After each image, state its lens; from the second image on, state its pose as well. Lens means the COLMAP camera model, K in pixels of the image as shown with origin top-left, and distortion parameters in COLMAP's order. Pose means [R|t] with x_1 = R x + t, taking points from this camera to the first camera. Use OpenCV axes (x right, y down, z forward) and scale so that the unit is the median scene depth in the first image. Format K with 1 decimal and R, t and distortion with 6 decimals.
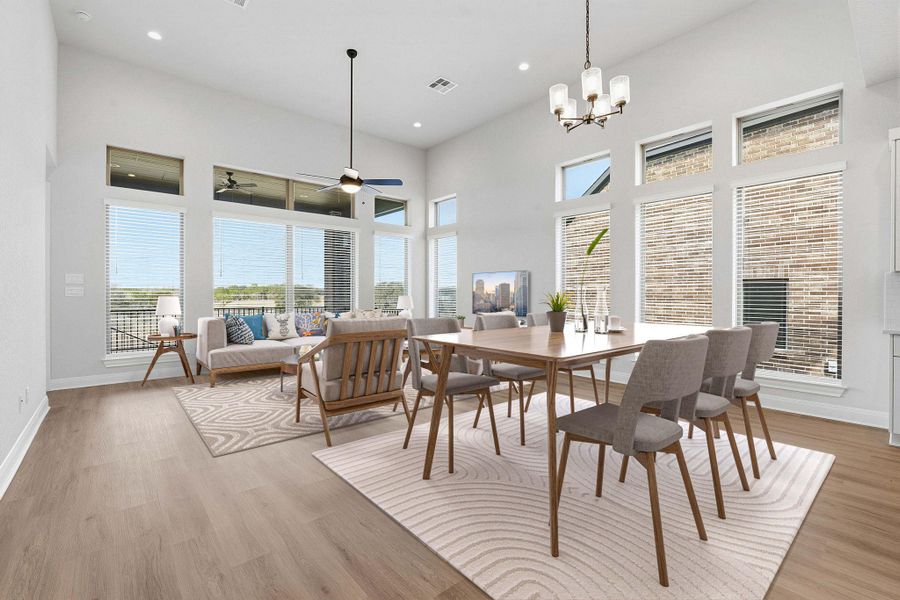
lens RADIAL K [[398.3, 0, 451.6], [0, 398.3, 296.9], [0, 0, 1]] dist [-0.008771, 0.000432]
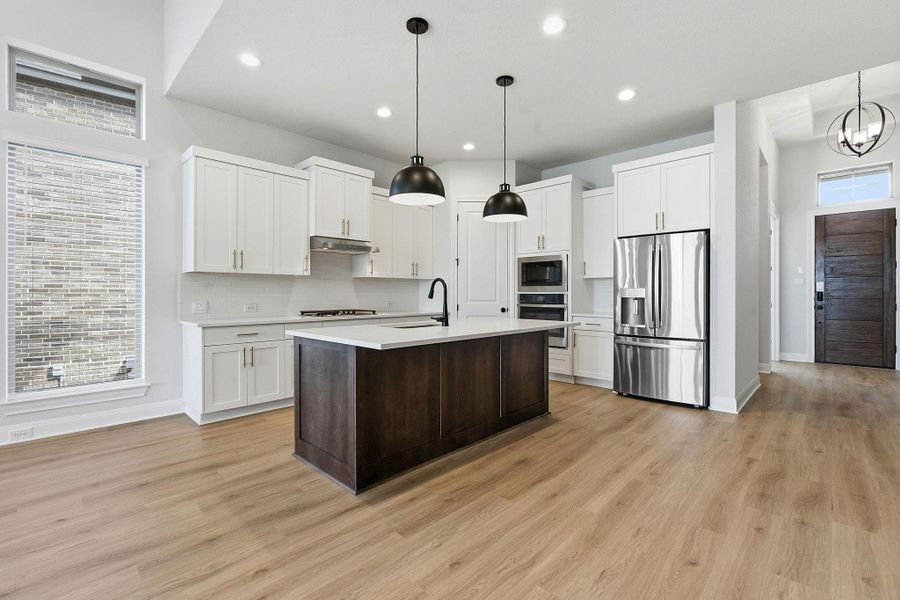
lens RADIAL K [[401.1, 0, 450.6], [0, 401.1, 291.7], [0, 0, 1]] dist [-0.009088, 0.000159]
pose [[-0.084169, 0.003388, 0.996446, -0.058516], [0.004111, 0.999987, -0.003053, 0.000147], [-0.996443, 0.003840, -0.084182, 0.260418]]
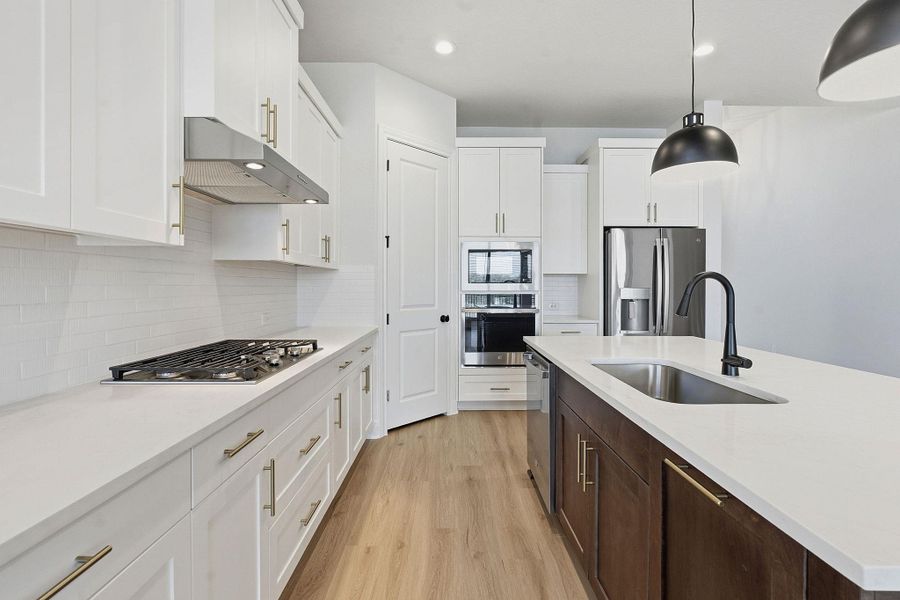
lens RADIAL K [[408.8, 0, 451.2], [0, 408.8, 293.2], [0, 0, 1]] dist [-0.009793, 0.000450]
pose [[-0.753618, -0.011594, 0.657210, 0.608540], [0.001417, 0.999813, 0.019262, -0.015894], [-0.657311, 0.015448, -0.753461, 0.621093]]
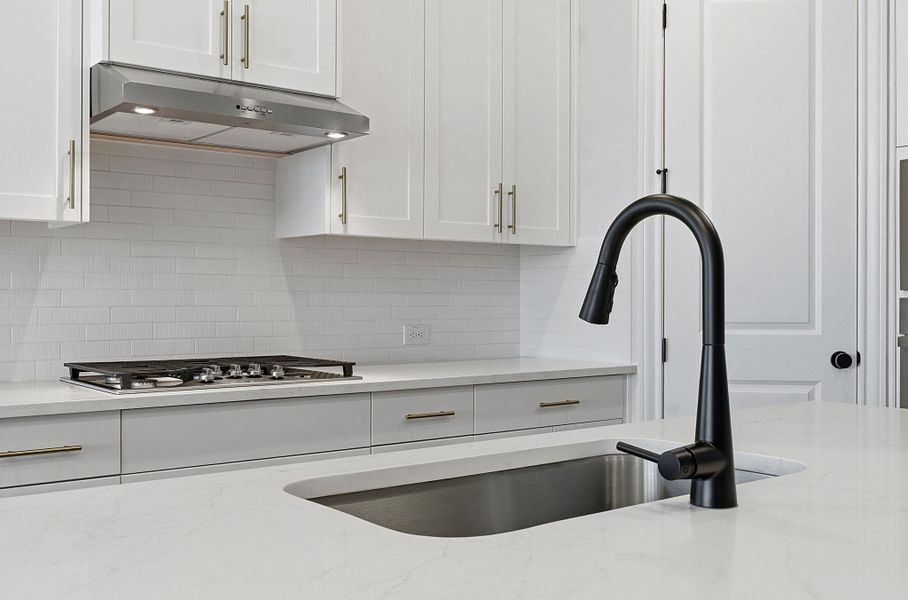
lens RADIAL K [[925.6, 0, 454.0], [0, 925.6, 300.0], [0, 0, 1]] dist [0.008721, -0.015716]
pose [[0.057800, -0.000602, 0.998328, 0.397119], [0.002805, 0.999996, 0.000441, 0.003350], [-0.998324, 0.002775, 0.057801, 0.264821]]
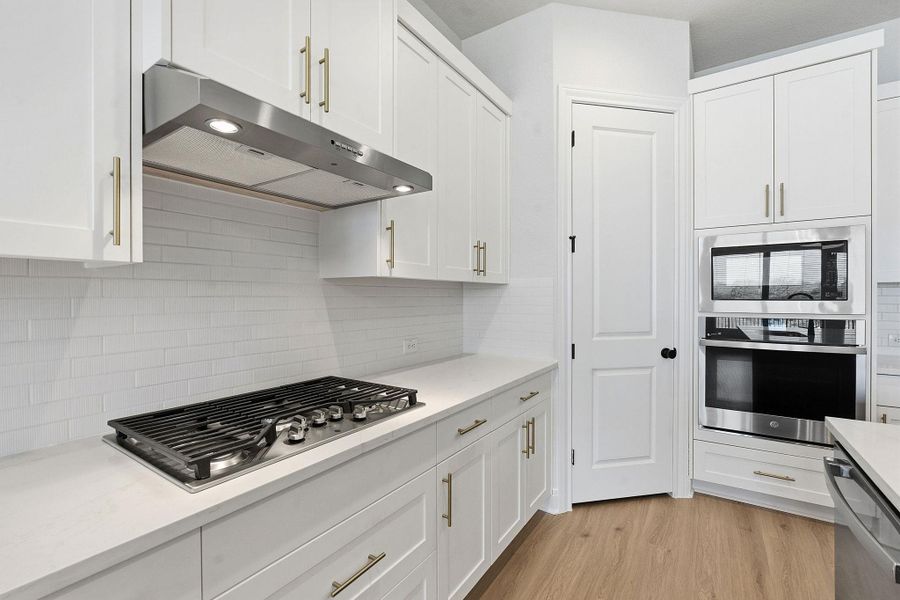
lens RADIAL K [[392.8, 0, 450.0], [0, 392.8, 300.0], [0, 0, 1]] dist [-0.009086, 0.001011]
pose [[-0.254405, -0.007373, 0.967070, 0.726465], [0.005449, 0.999944, 0.009057, -0.027391], [-0.967083, 0.007574, -0.254350, 0.423442]]
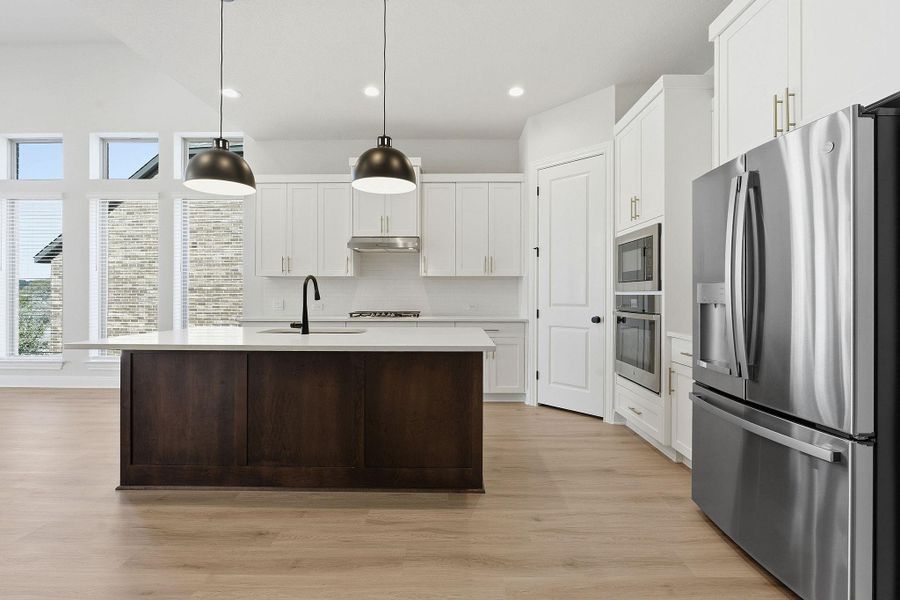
lens RADIAL K [[408.8, 0, 451.2], [0, 408.8, 293.2], [0, 0, 1]] dist [-0.009793, 0.000450]
pose [[0.665900, 0.002445, 0.746037, 0.355887], [0.001780, 0.999987, -0.004866, 0.003092], [-0.746039, 0.004568, 0.665887, -0.344476]]
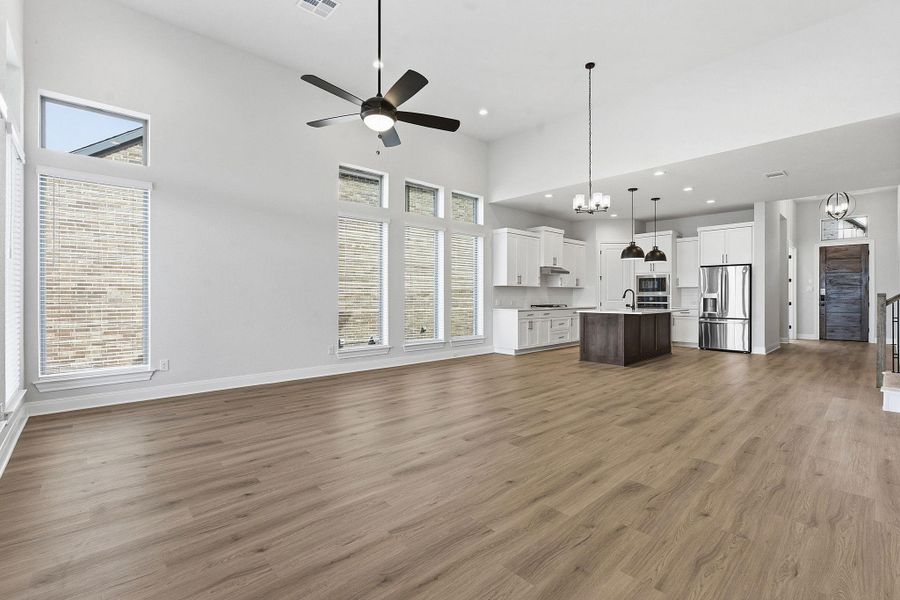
lens RADIAL K [[408.8, 0, 451.2], [0, 408.8, 293.2], [0, 0, 1]] dist [-0.009793, 0.000450]
pose [[-0.031743, 0.004778, 0.999485, -1.002085], [0.003174, 0.999984, -0.004679, -0.005082], [-0.999491, 0.003024, -0.031757, 1.015502]]
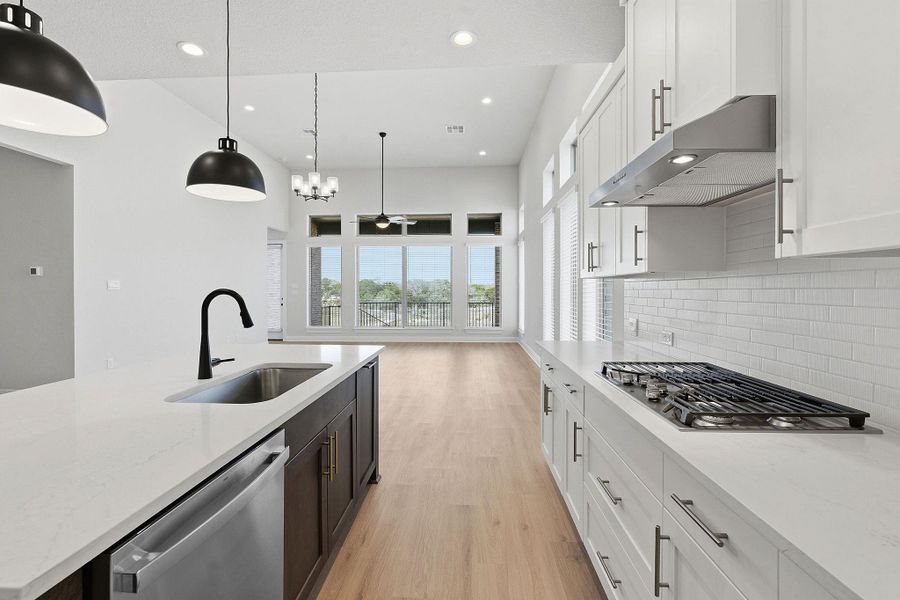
lens RADIAL K [[401.1, 0, 450.6], [0, 401.1, 291.7], [0, 0, 1]] dist [-0.009088, 0.000159]
pose [[0.719078, 0.003416, -0.694921, 1.094024], [-0.003245, 0.999994, 0.001558, -0.025173], [0.694922, 0.001135, 0.719084, 0.102622]]
